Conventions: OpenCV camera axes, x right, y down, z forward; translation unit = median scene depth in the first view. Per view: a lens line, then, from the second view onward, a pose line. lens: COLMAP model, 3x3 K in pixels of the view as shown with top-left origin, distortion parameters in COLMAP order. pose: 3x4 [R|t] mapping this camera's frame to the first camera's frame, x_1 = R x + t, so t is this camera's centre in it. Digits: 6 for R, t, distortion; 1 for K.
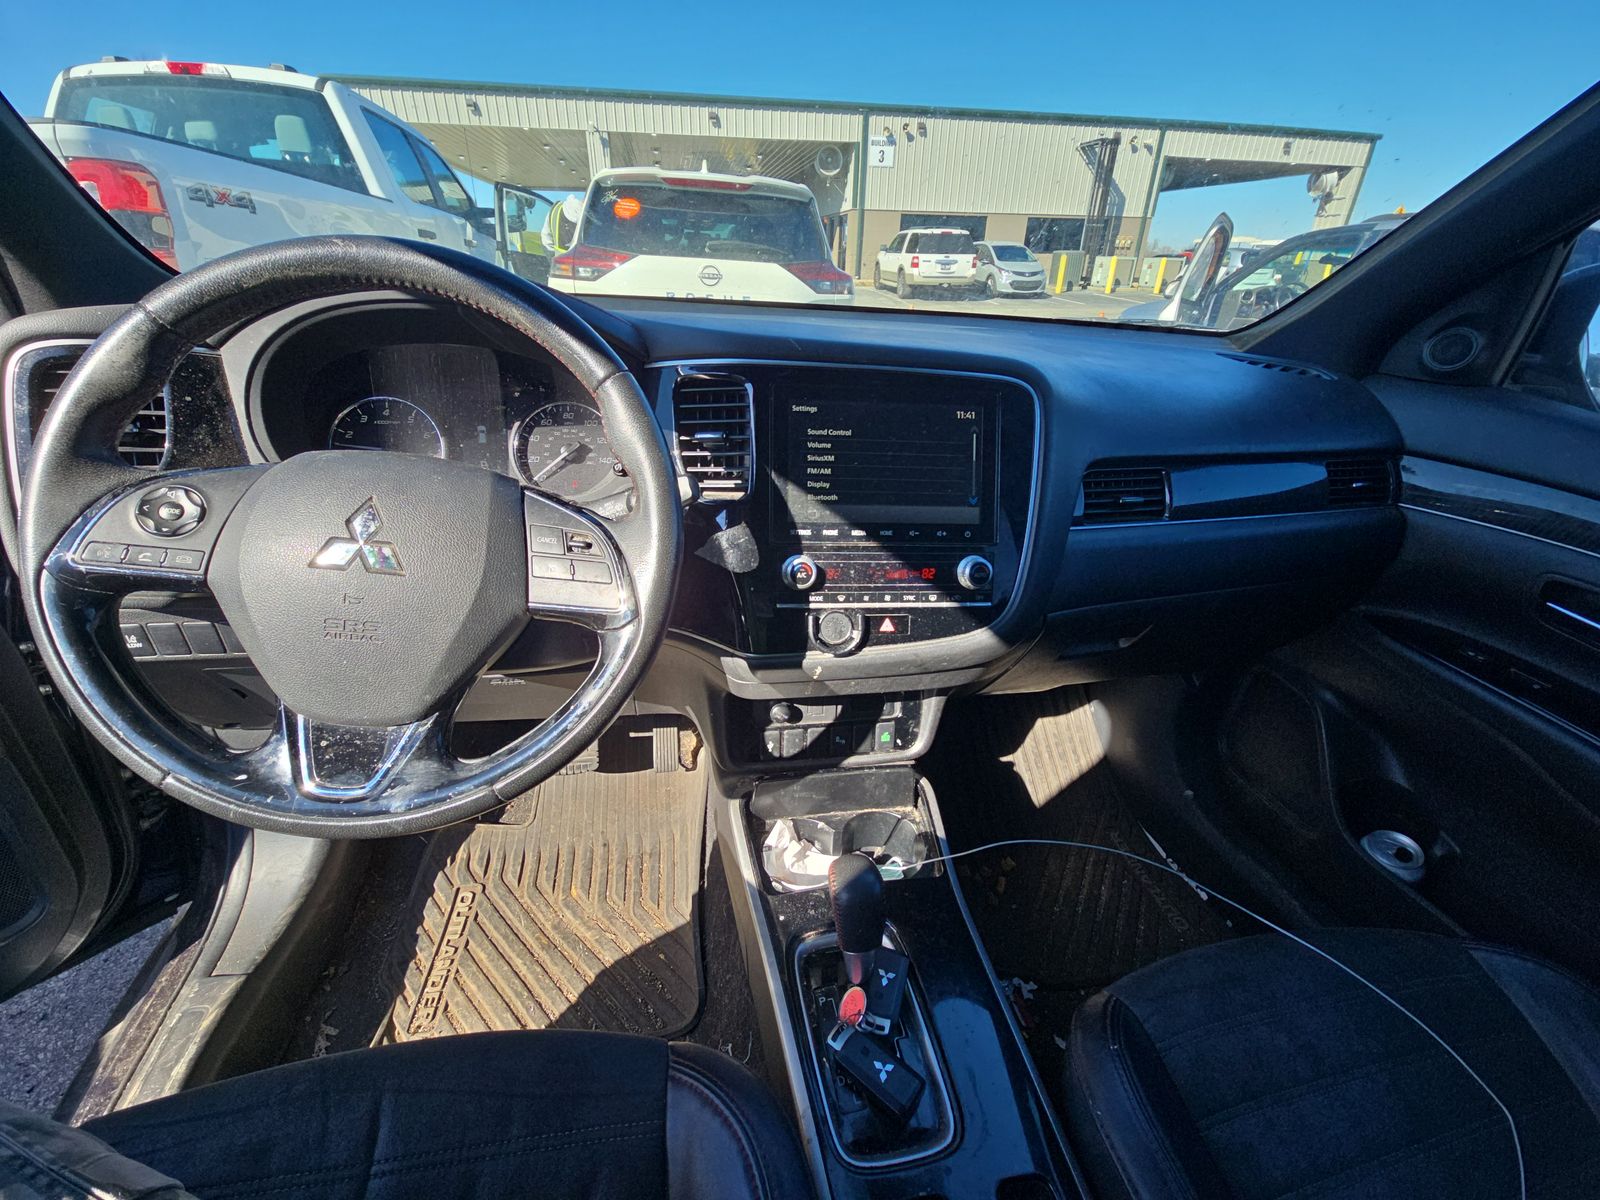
lens RADIAL K [[638.3, 0, 801.8], [0, 638.3, 595.4], [0, 0, 1]] dist [-0.003046, -0.000553]
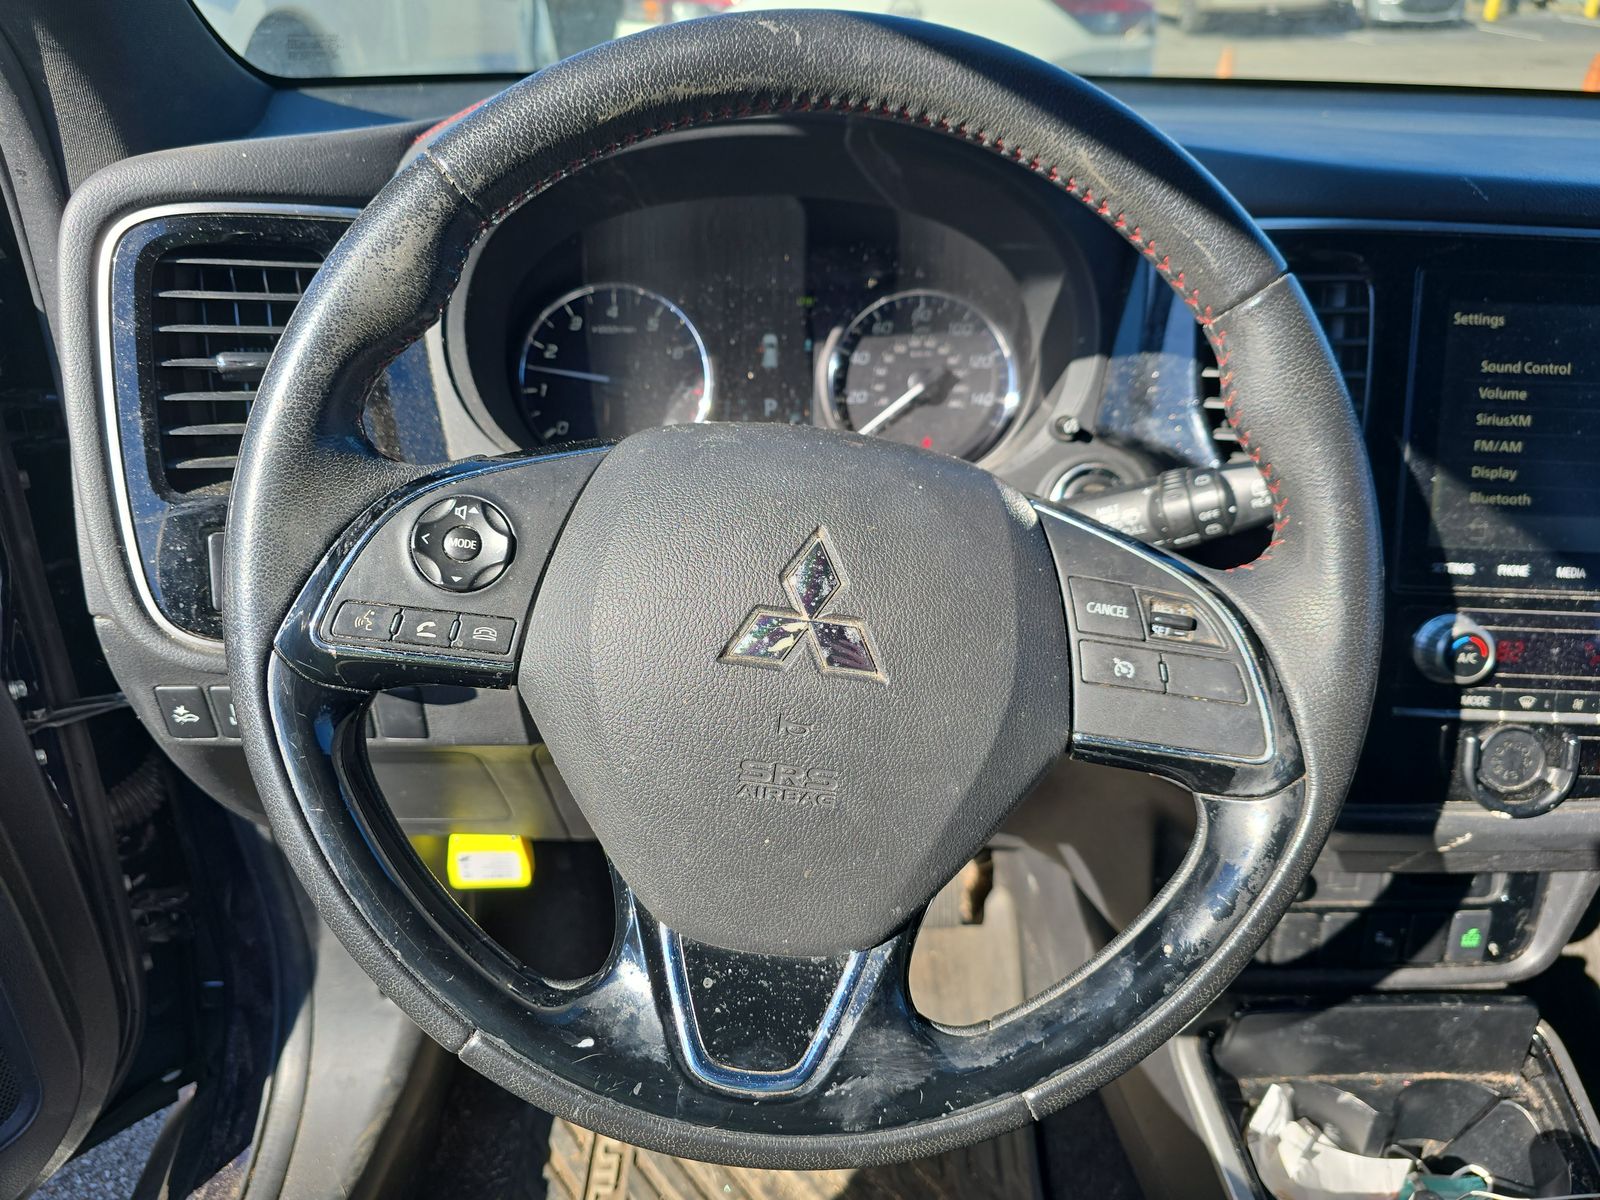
lens RADIAL K [[1084.7, 0, 798.8], [0, 1084.7, 601.1], [0, 0, 1]] dist [-0.001023, -0.007035]
pose [[0.989161, 0.042591, -0.140524, -0.387553], [-0.036812, 0.998376, 0.043476, -0.090705], [0.142147, -0.037832, 0.989122, 0.083004]]
